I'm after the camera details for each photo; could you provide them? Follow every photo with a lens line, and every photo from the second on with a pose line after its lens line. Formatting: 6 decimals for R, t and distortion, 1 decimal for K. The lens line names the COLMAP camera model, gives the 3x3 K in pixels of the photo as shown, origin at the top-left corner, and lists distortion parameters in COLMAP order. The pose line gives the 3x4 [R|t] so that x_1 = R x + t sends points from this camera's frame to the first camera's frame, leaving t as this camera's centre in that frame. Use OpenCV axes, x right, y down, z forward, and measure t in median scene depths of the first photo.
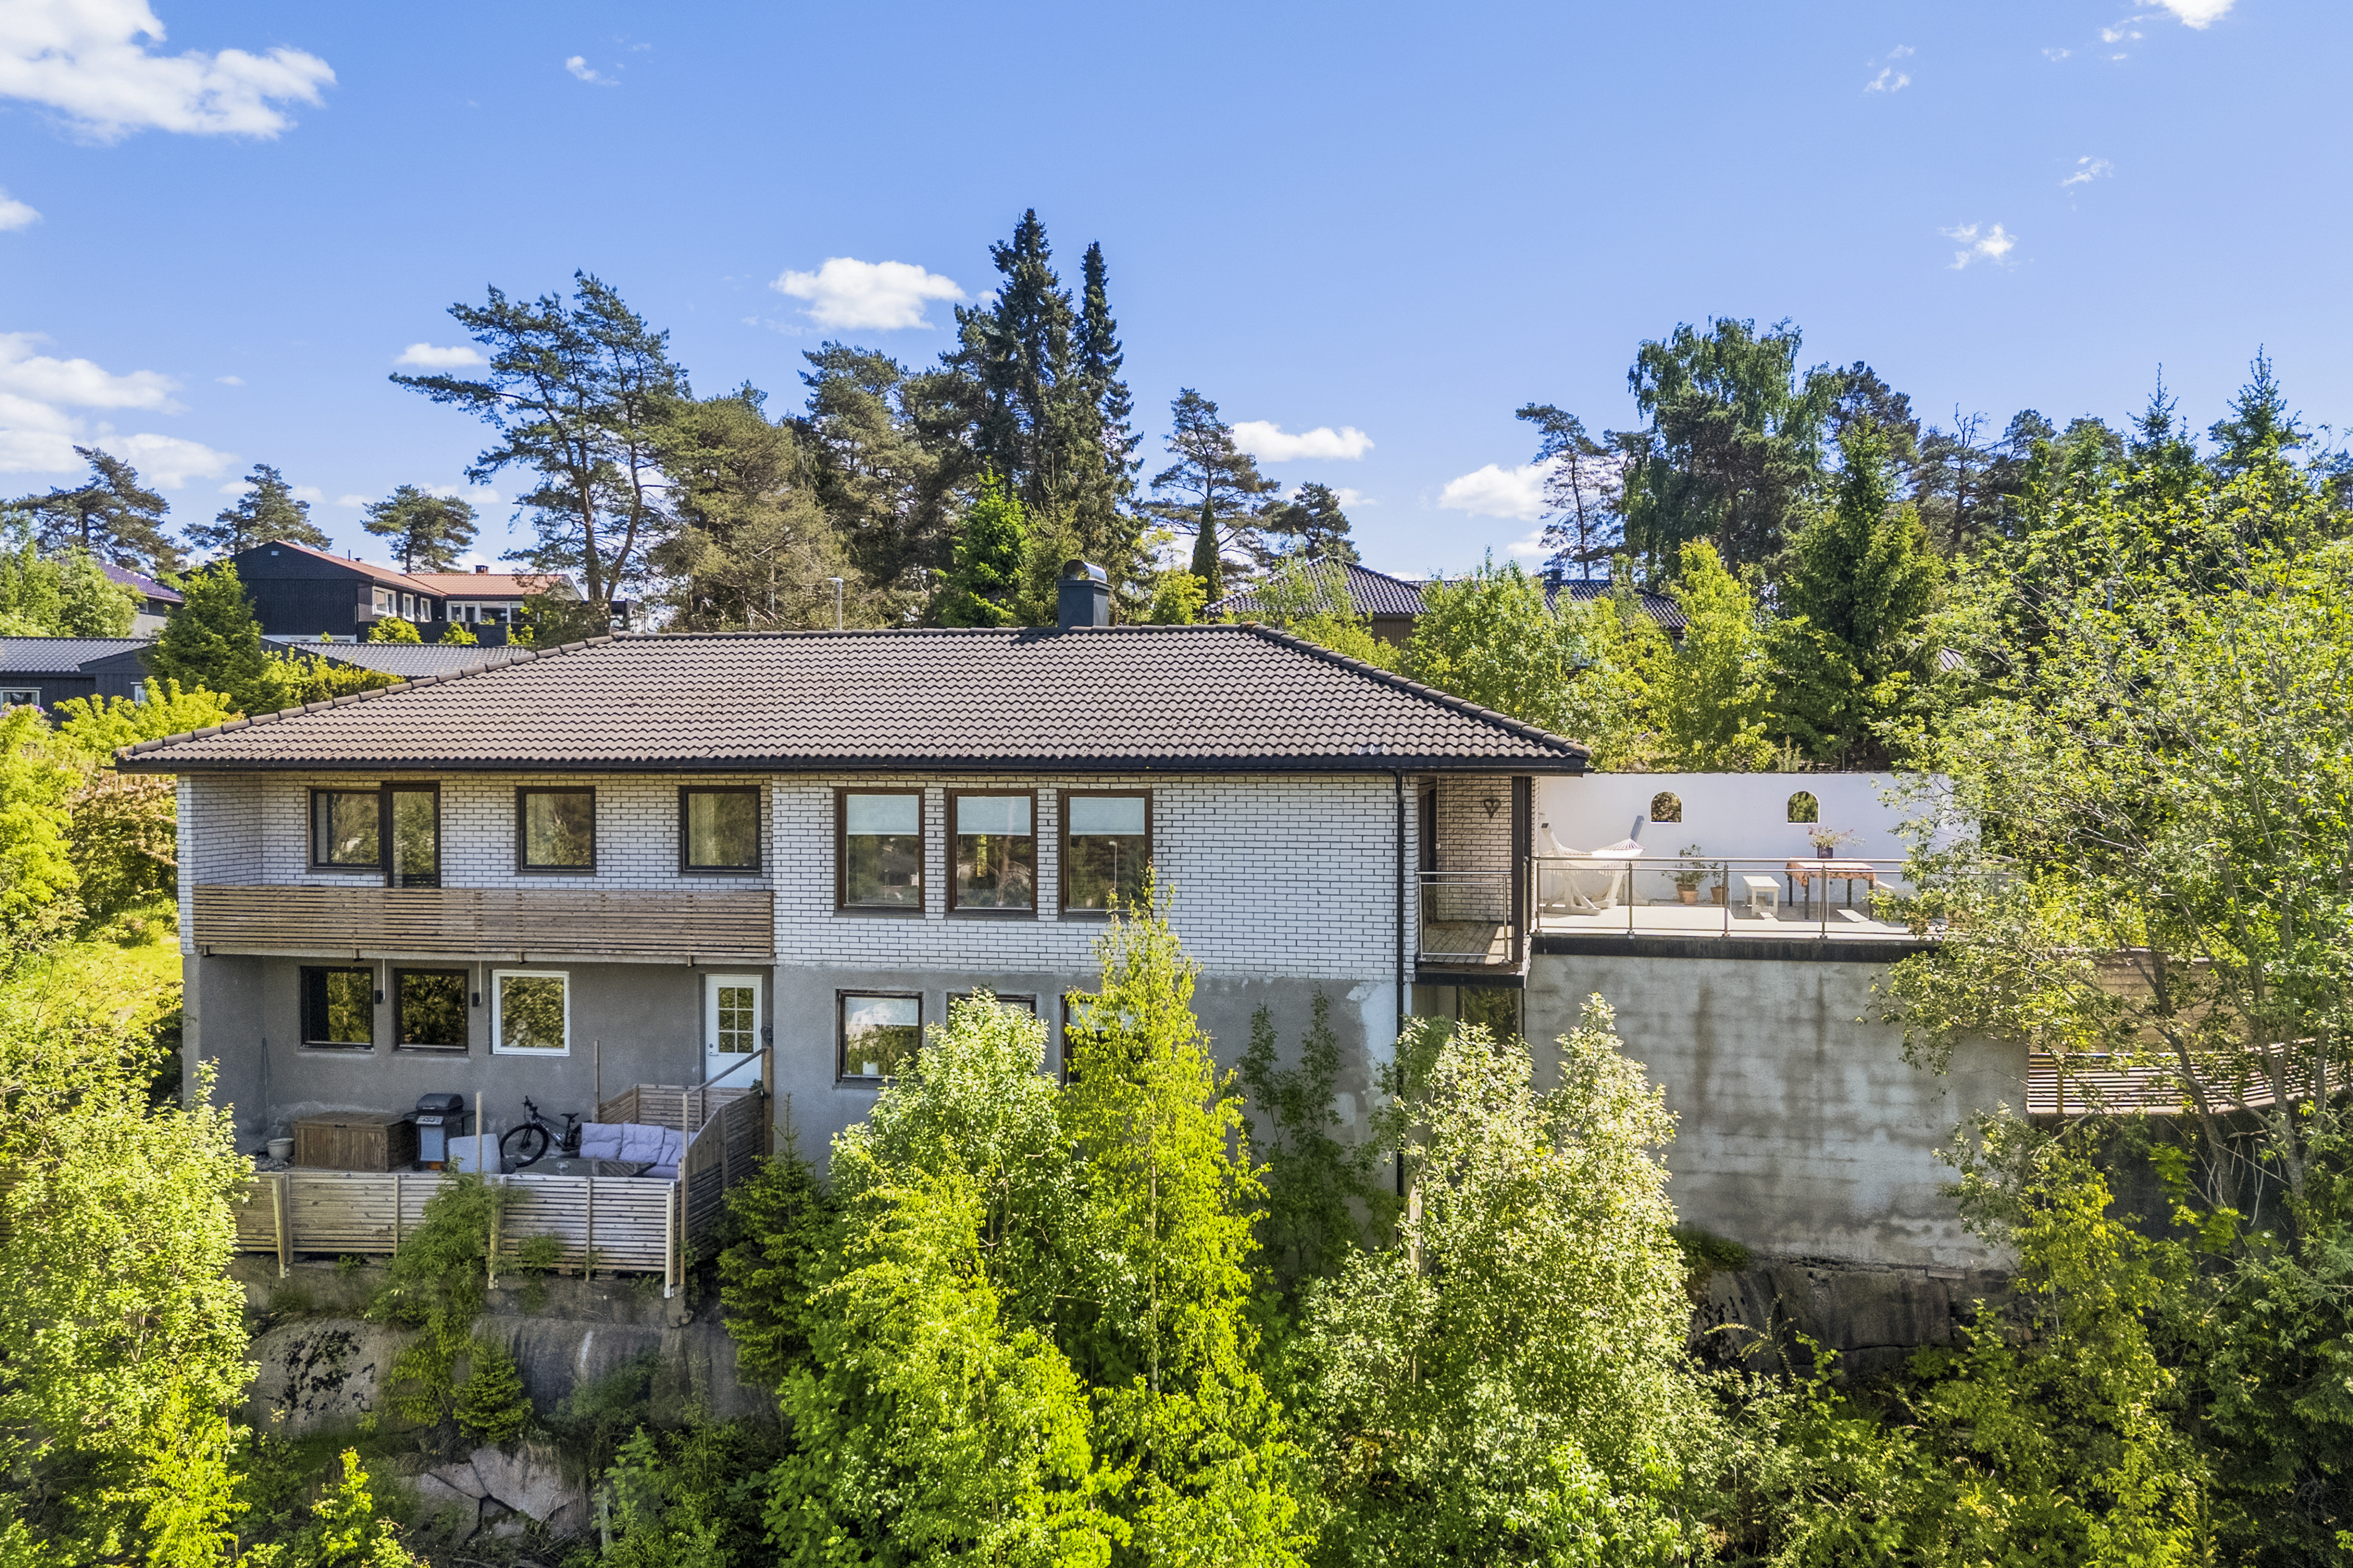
lens RADIAL K [[1649.7, 0, 1257.8], [0, 1649.7, 830.1], [0, 0, 1]] dist [0.044617, -0.029694]
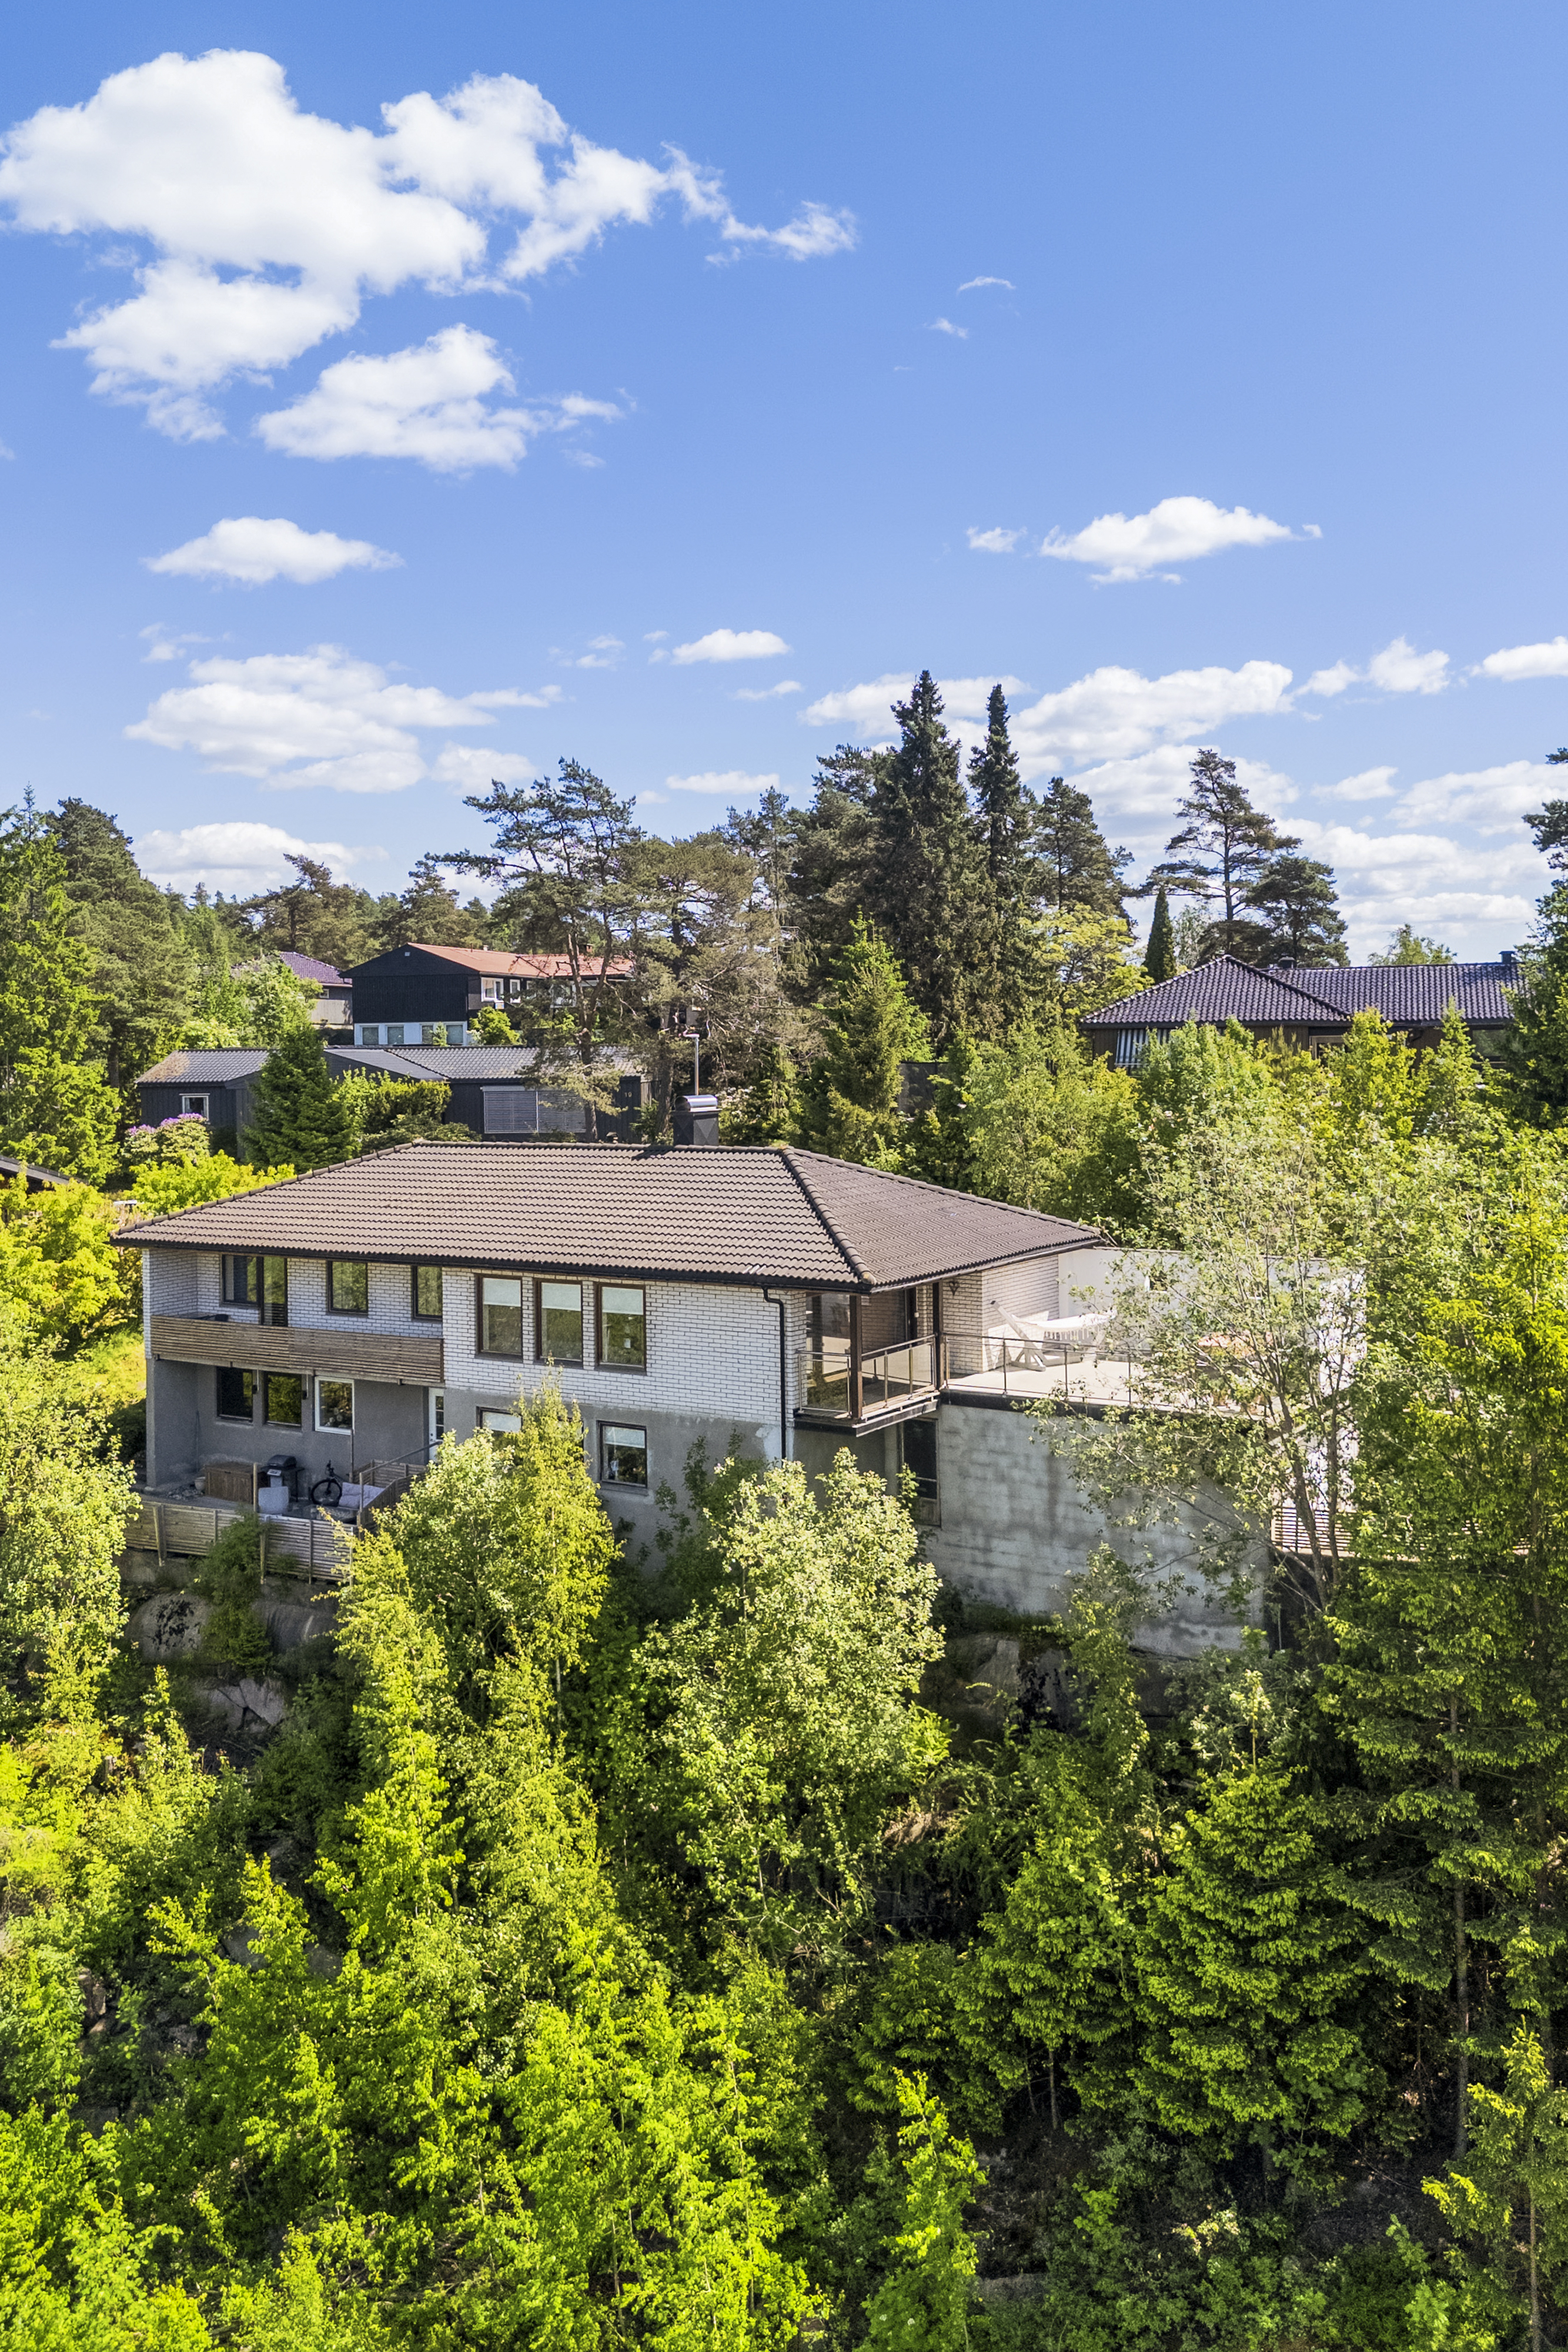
lens RADIAL K [[1649.0, 0, 784.0], [0, 1649.0, 1176.0], [0, 0, 1]] dist [0.044617, -0.029694]
pose [[0.947804, 0.005768, -0.318803, 0.445443], [-0.005962, 0.999982, 0.000368, -0.105670], [0.318799, 0.001552, 0.947821, -0.314779]]
